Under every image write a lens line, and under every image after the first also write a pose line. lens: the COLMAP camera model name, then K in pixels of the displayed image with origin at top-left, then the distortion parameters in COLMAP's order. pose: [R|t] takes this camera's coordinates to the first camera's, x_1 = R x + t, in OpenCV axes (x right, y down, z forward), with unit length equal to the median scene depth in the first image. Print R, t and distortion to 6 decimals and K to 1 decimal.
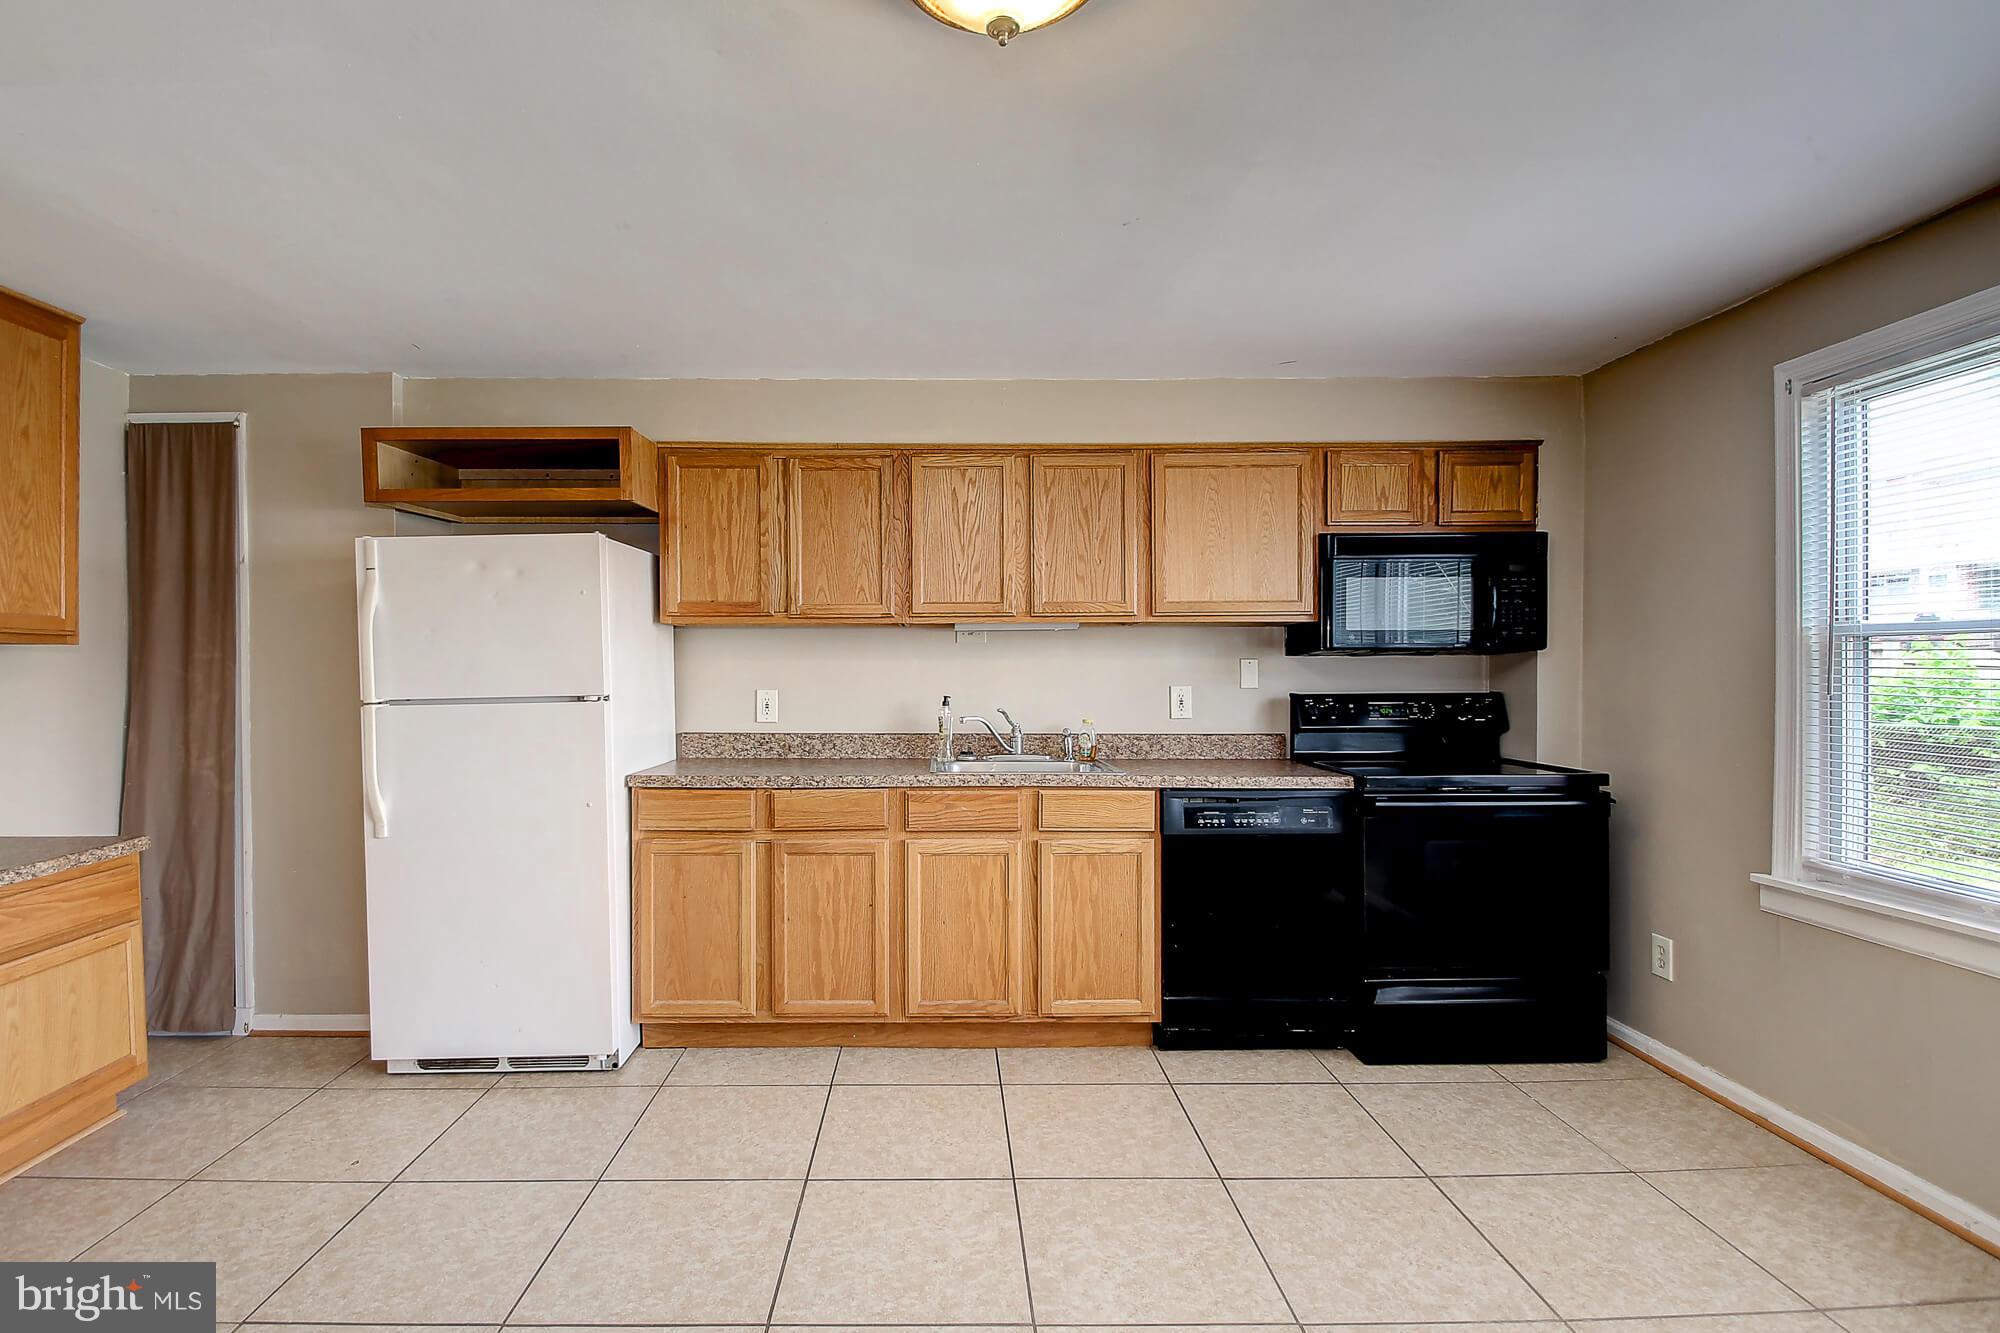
lens RADIAL K [[957.1, 0, 955.5], [0, 957.1, 680.0], [0, 0, 1]] dist [0.009935, -0.014185]
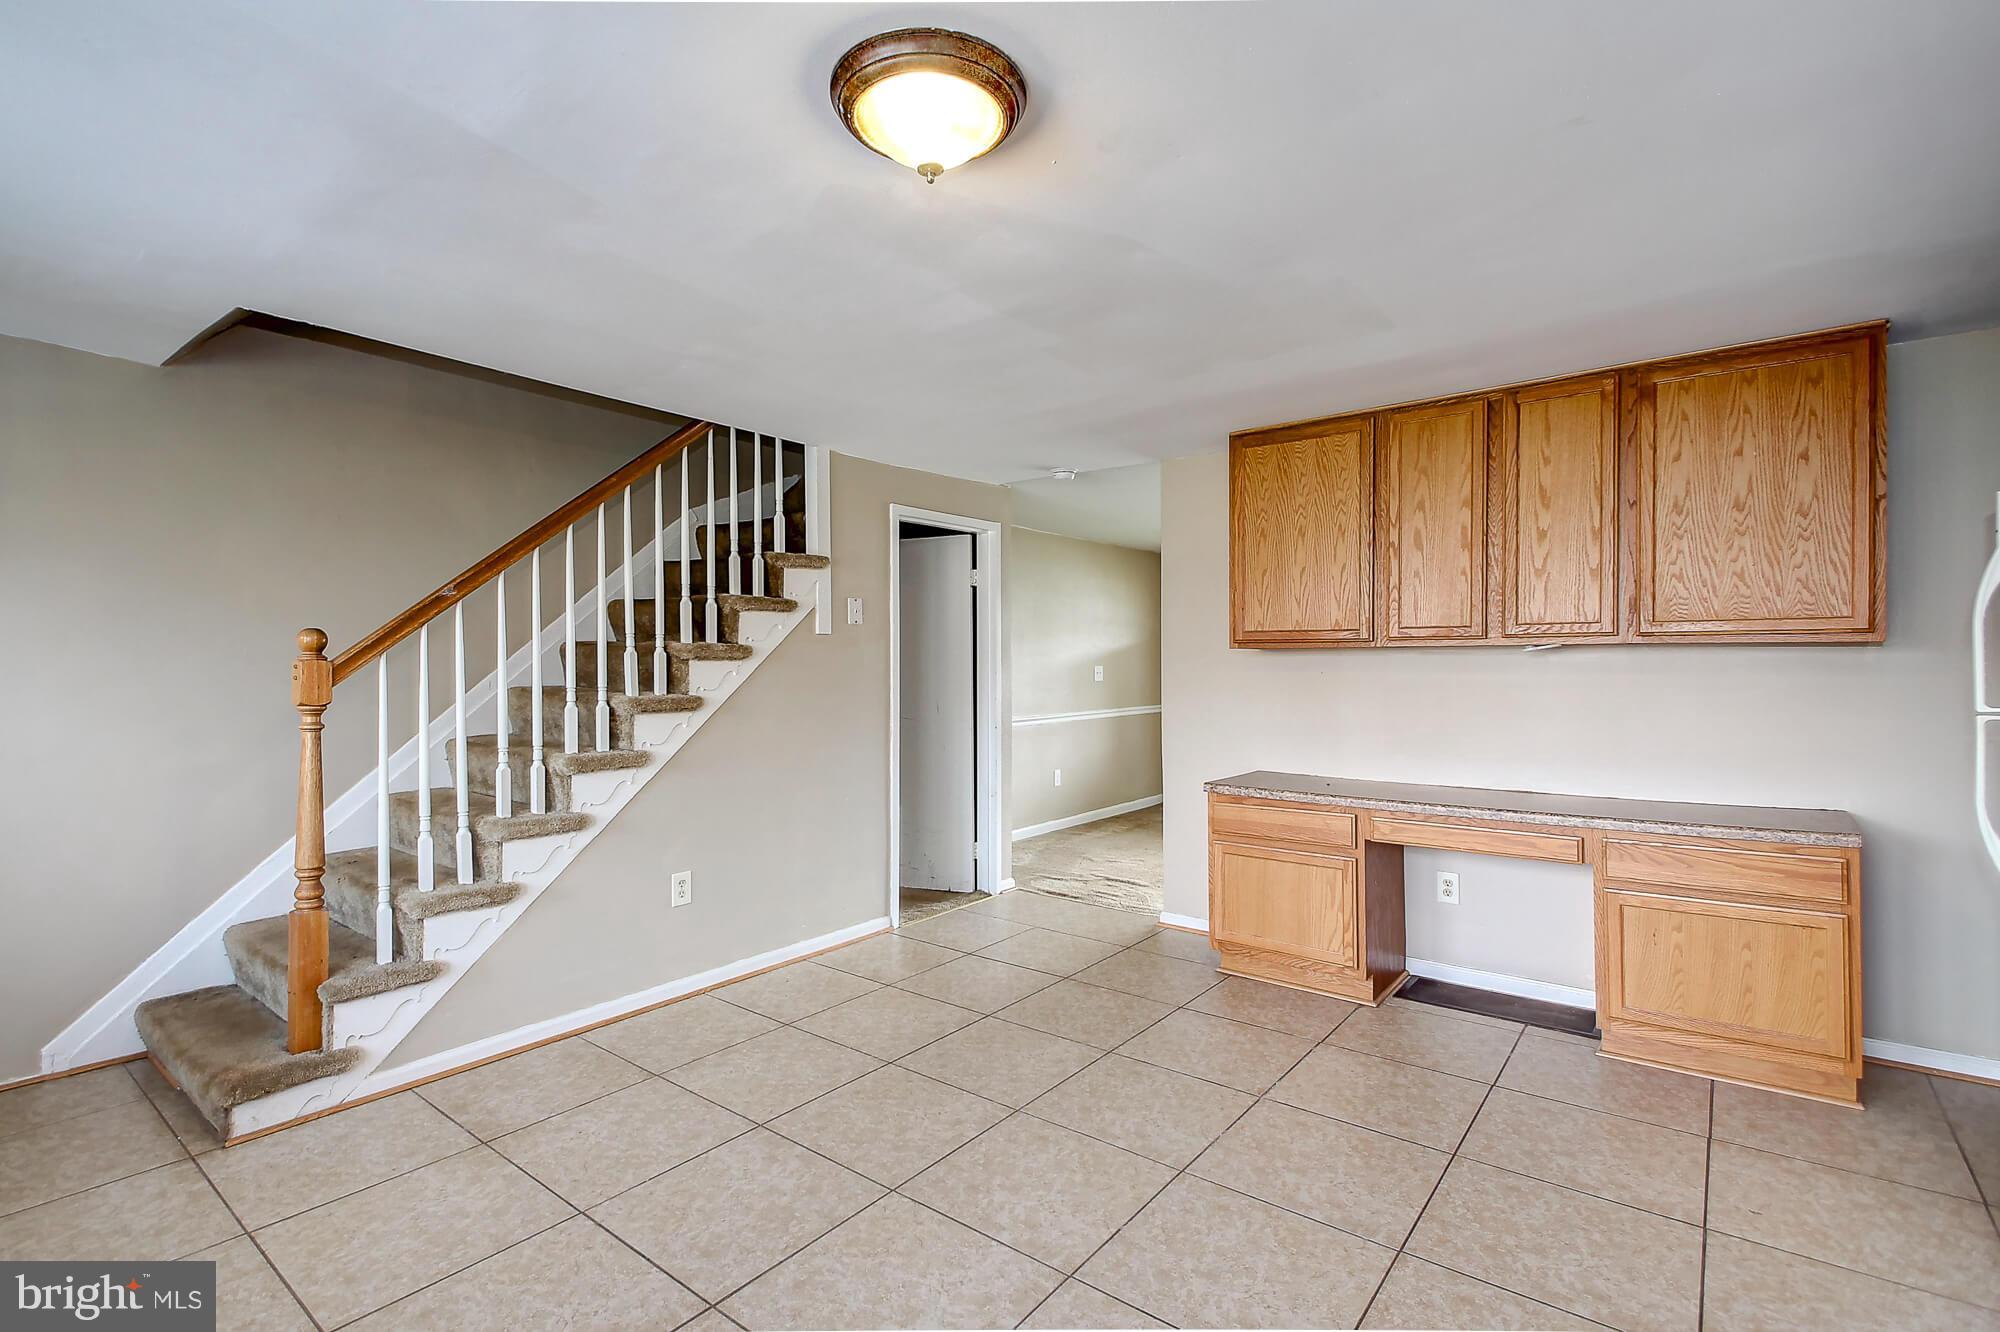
lens RADIAL K [[918.1, 0, 980.2], [0, 918.1, 663.7], [0, 0, 1]] dist [0.027646, -0.019142]
pose [[-0.635364, 0.008580, -0.772165, 0.391591], [-0.001332, 0.999925, 0.012207, -0.019756], [0.772212, 0.008784, -0.635304, 0.753490]]
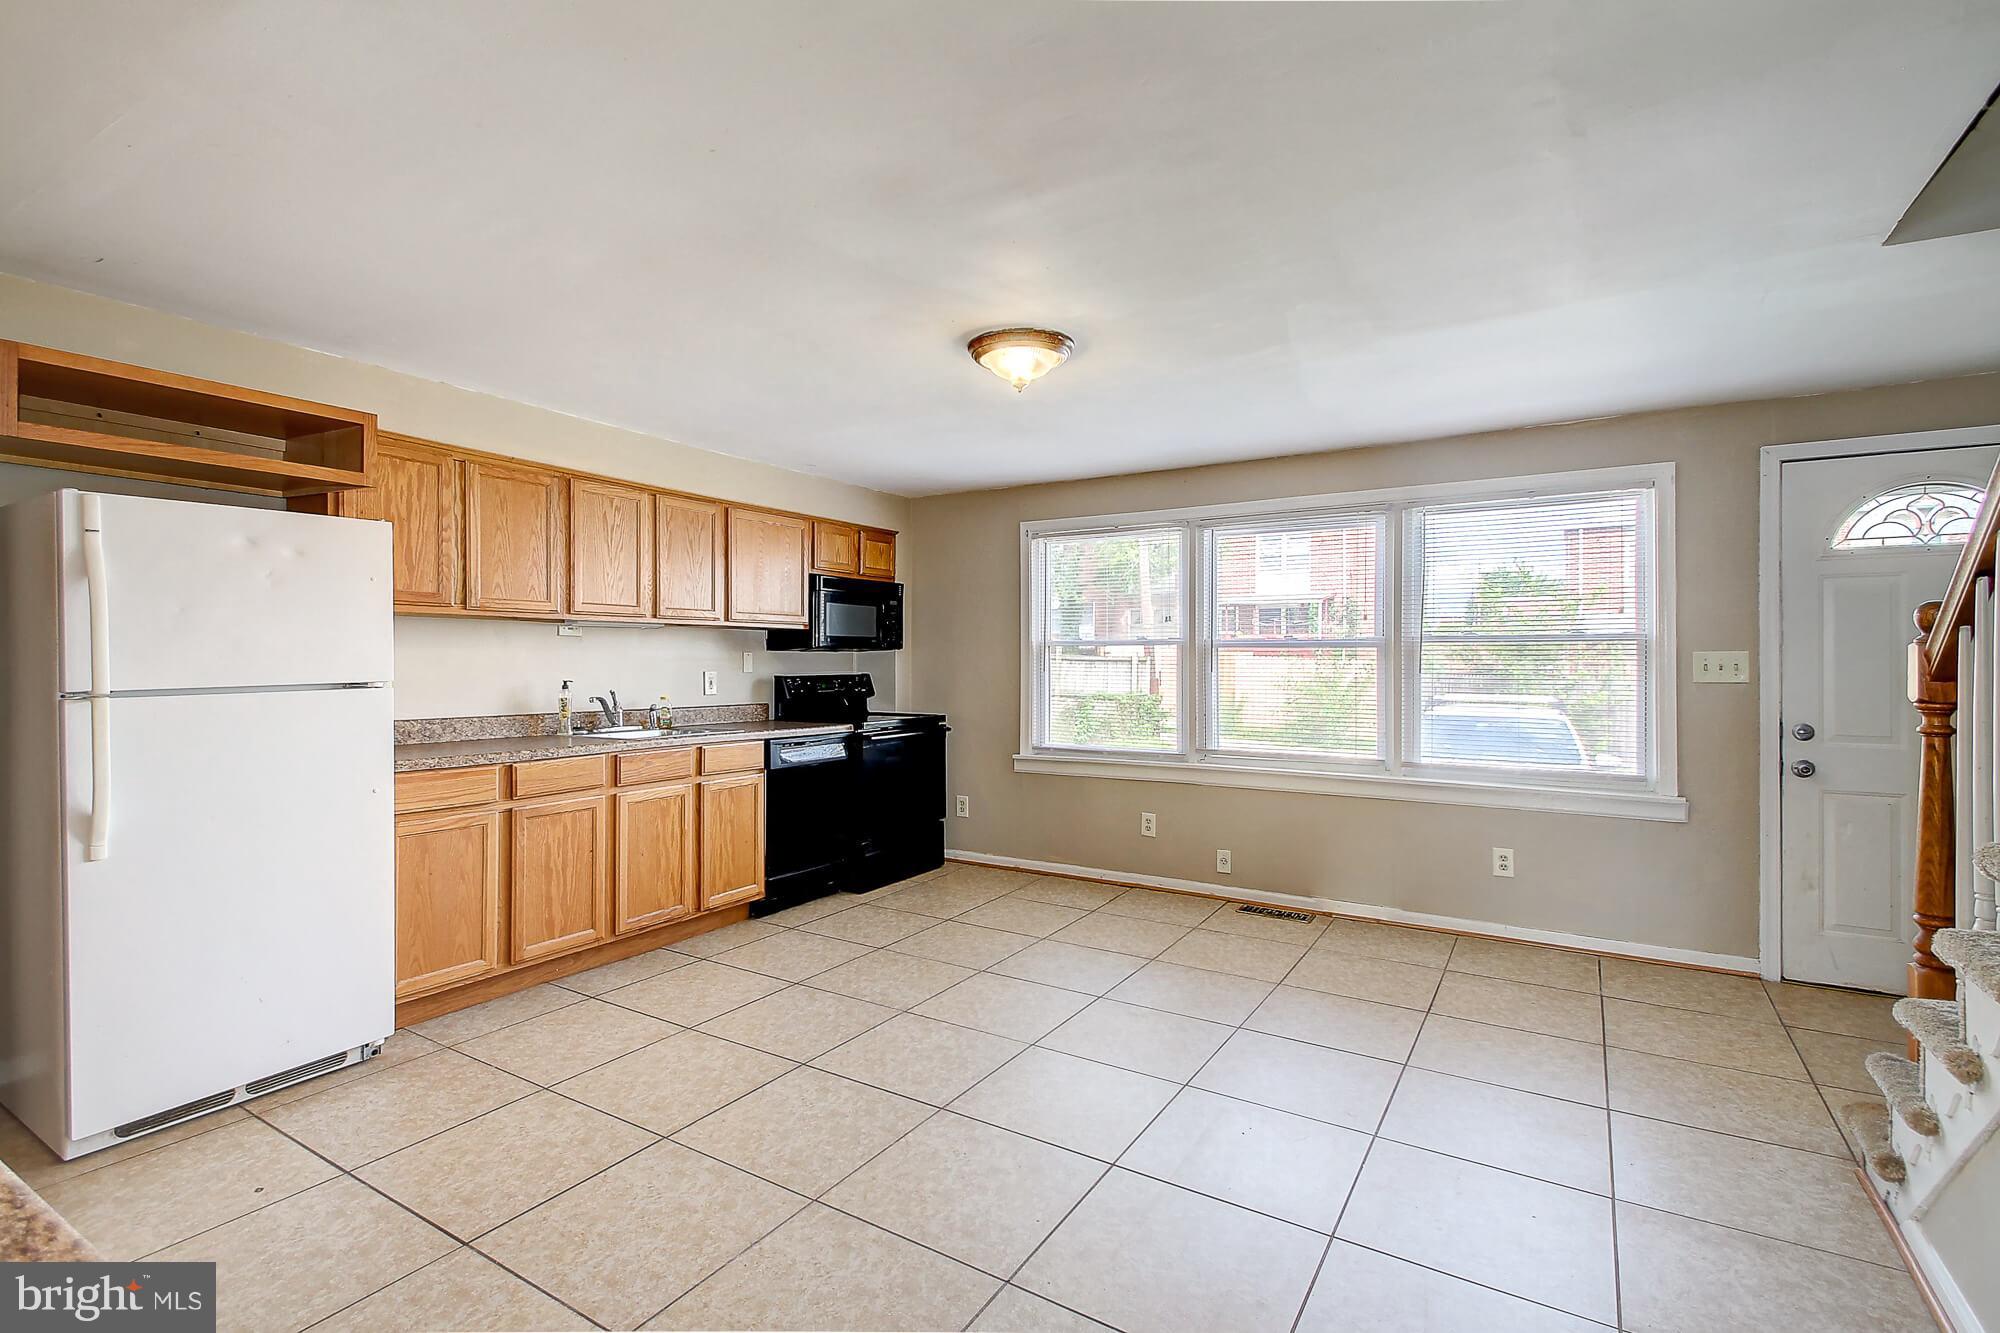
lens RADIAL K [[918.1, 0, 980.2], [0, 918.1, 664.2], [0, 0, 1]] dist [0.027646, -0.019142]
pose [[0.540769, 0.000959, 0.841171, -0.763345], [0.005879, 0.999971, -0.004920, 0.005624], [-0.841151, 0.007606, 0.540747, -0.052121]]
